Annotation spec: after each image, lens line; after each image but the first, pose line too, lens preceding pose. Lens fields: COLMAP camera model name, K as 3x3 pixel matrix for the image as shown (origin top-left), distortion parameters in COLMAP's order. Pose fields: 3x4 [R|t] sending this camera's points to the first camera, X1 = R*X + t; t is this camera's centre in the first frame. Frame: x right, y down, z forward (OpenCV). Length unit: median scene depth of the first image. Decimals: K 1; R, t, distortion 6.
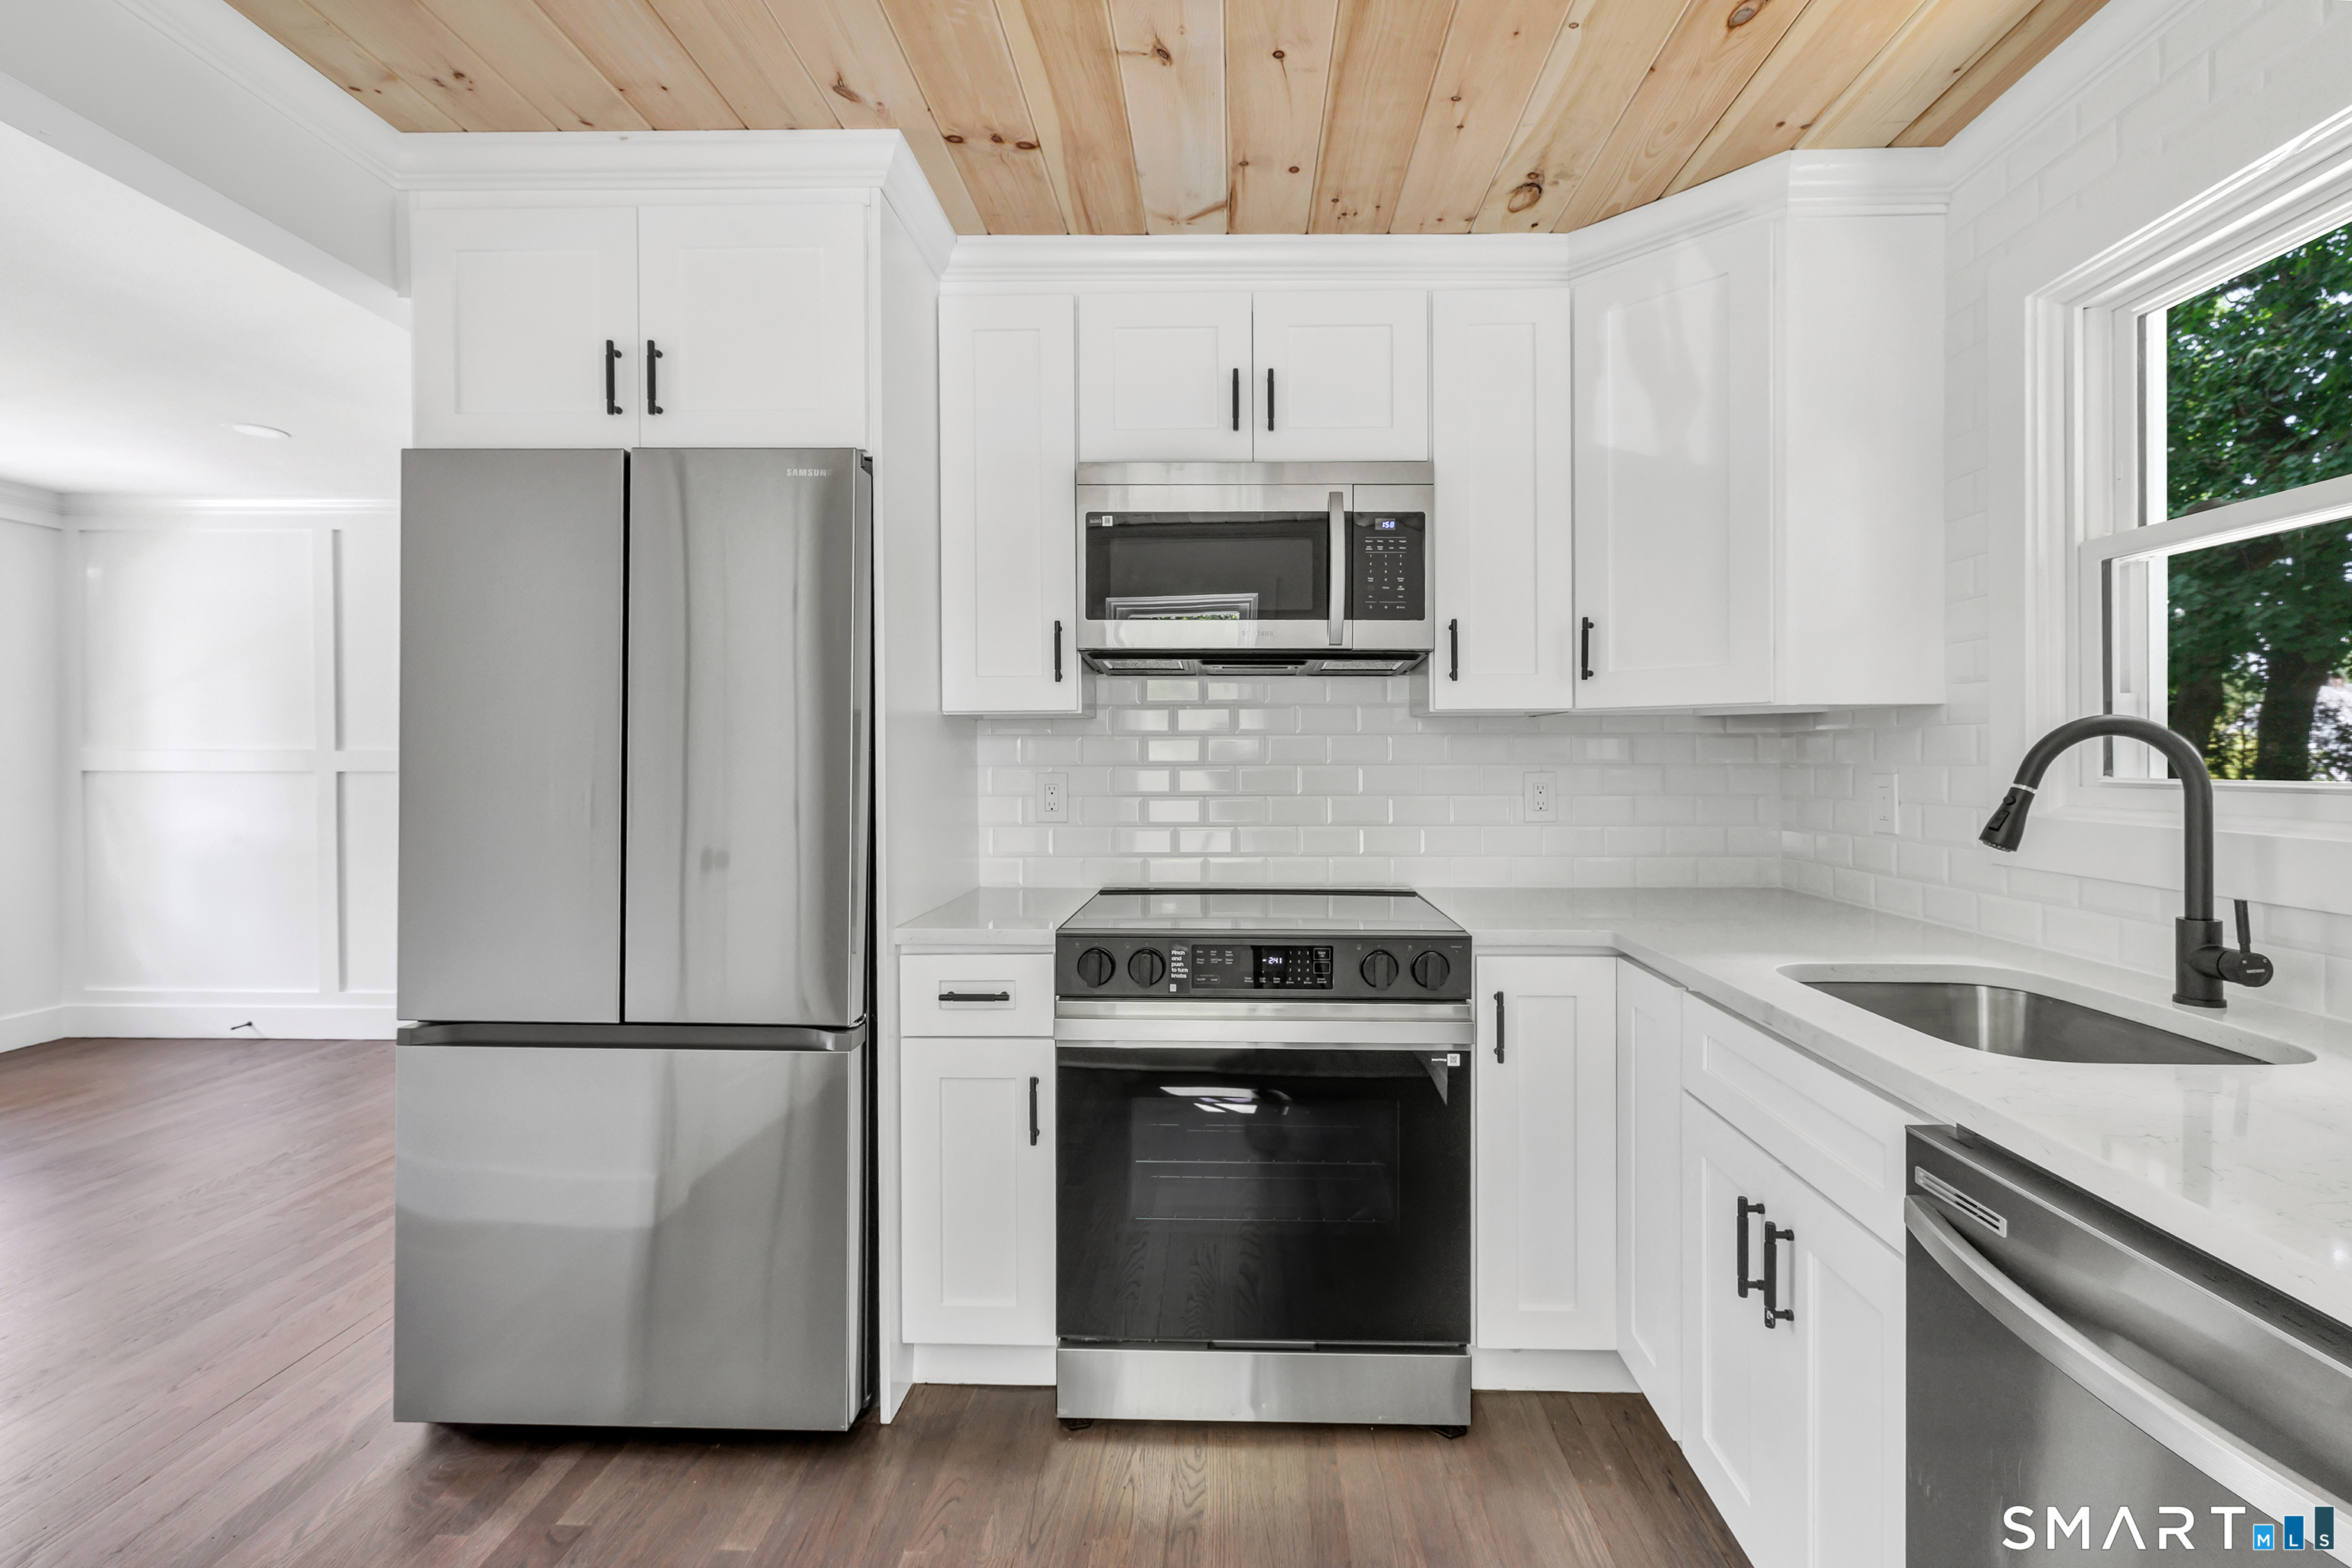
lens RADIAL K [[1080.5, 0, 1189.7], [0, 1080.5, 757.6], [0, 0, 1]] dist [-0.001188, 0.000306]
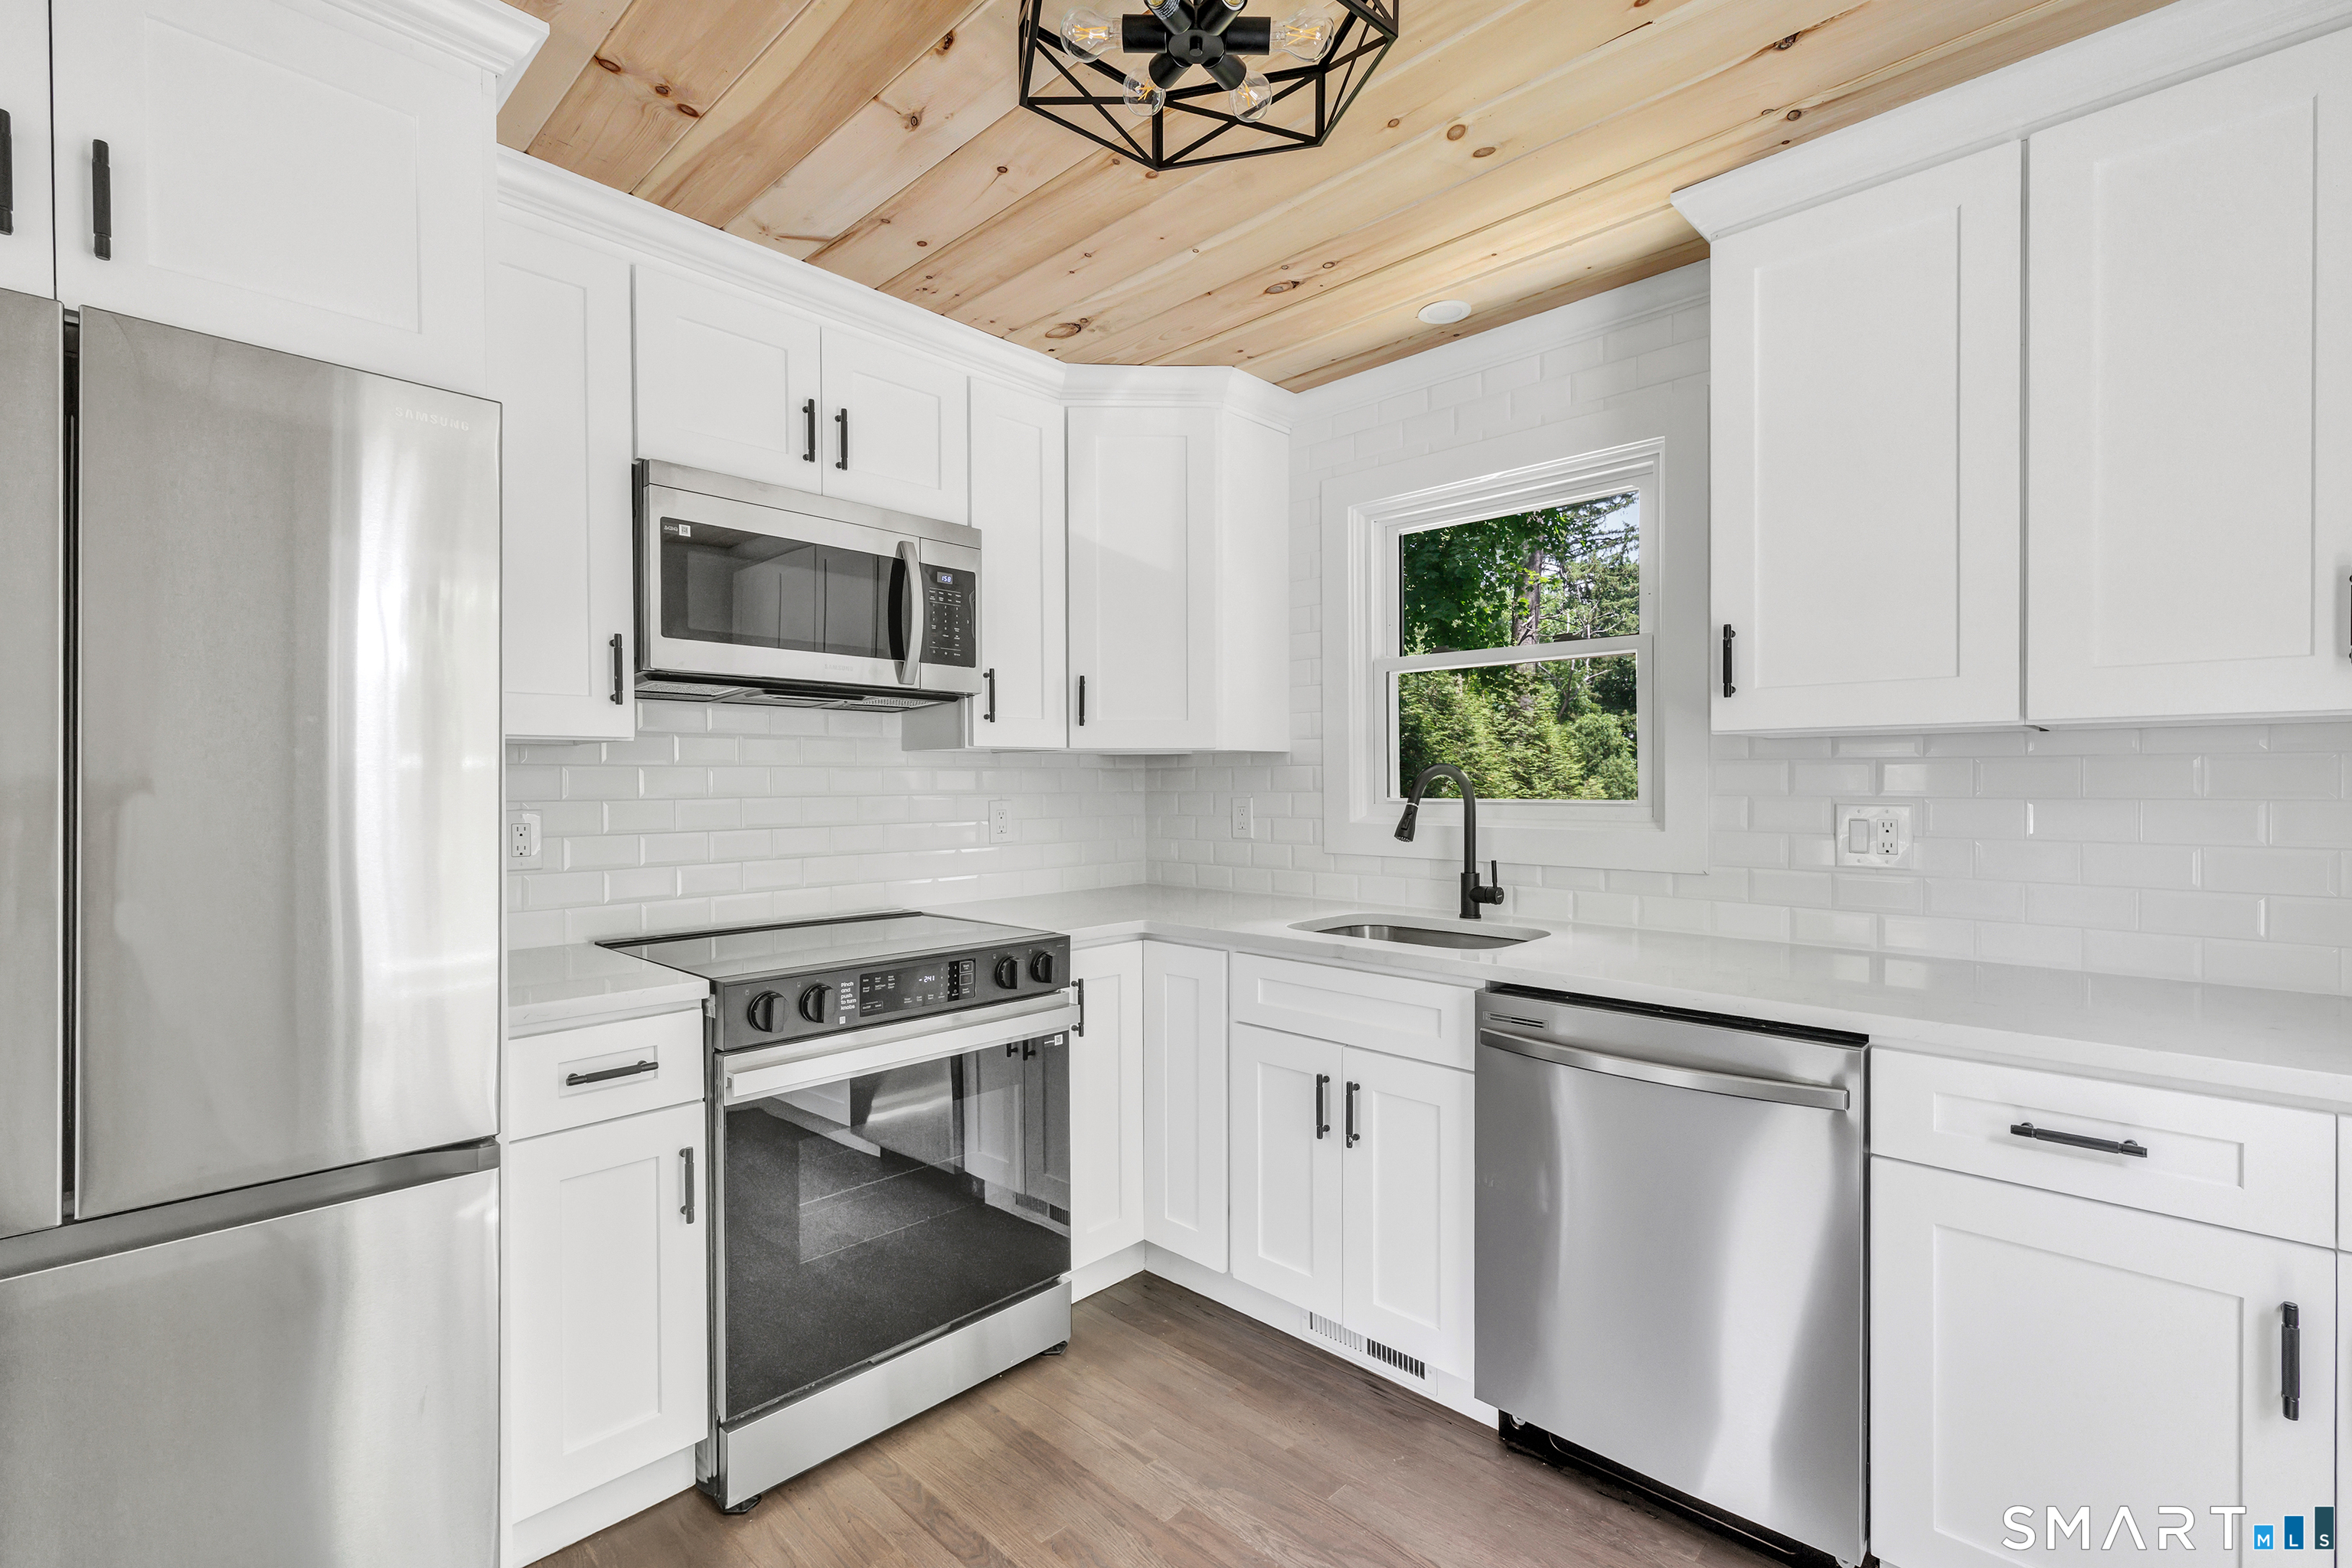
lens RADIAL K [[1086.4, 0, 1206.9], [0, 1086.4, 784.5], [0, 0, 1]] dist [-0.000808, -0.000469]
pose [[0.645679, -0.003449, 0.763601, -0.501077], [0.003965, 0.999991, 0.001163, -0.005261], [-0.763599, 0.002277, 0.645687, 0.078566]]
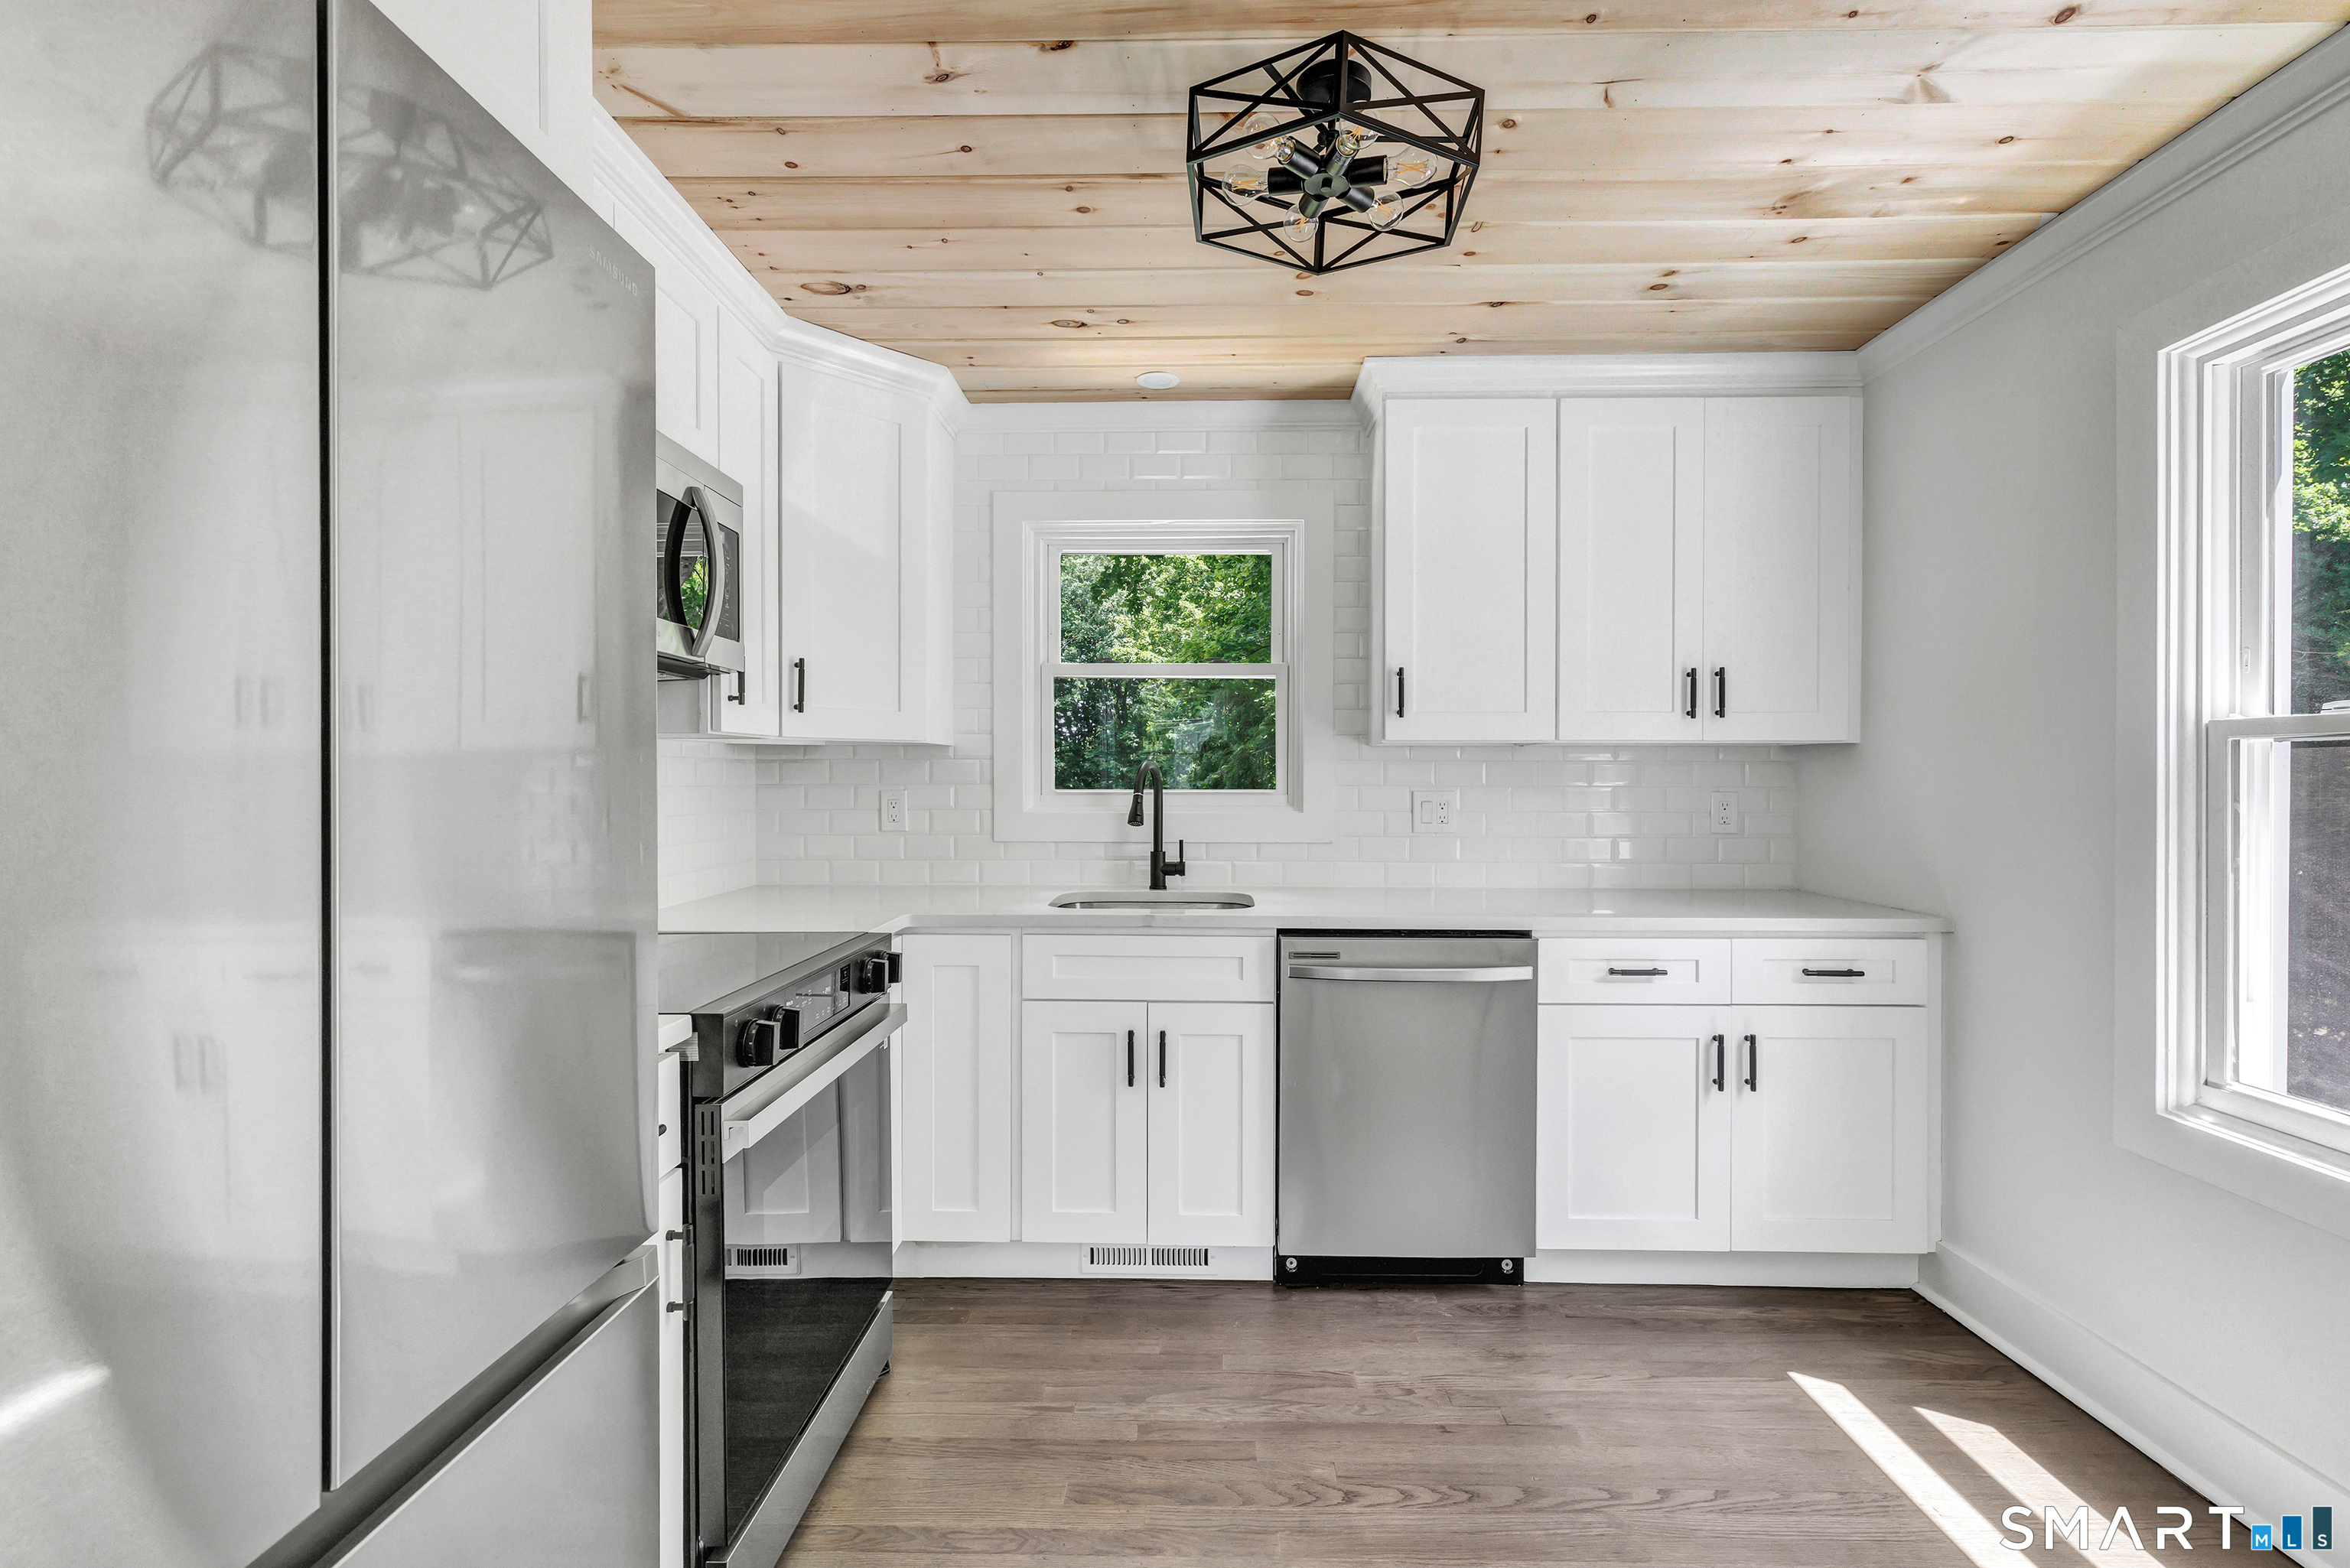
lens RADIAL K [[1054.2, 0, 1228.1], [0, 1054.2, 778.9], [0, 0, 1]] dist [0.000645, 0.000161]
pose [[-0.065951, -0.000980, 0.997822, -0.786549], [0.001268, 0.999999, 0.001066, -0.001951], [-0.997822, 0.001336, -0.065950, 0.620294]]
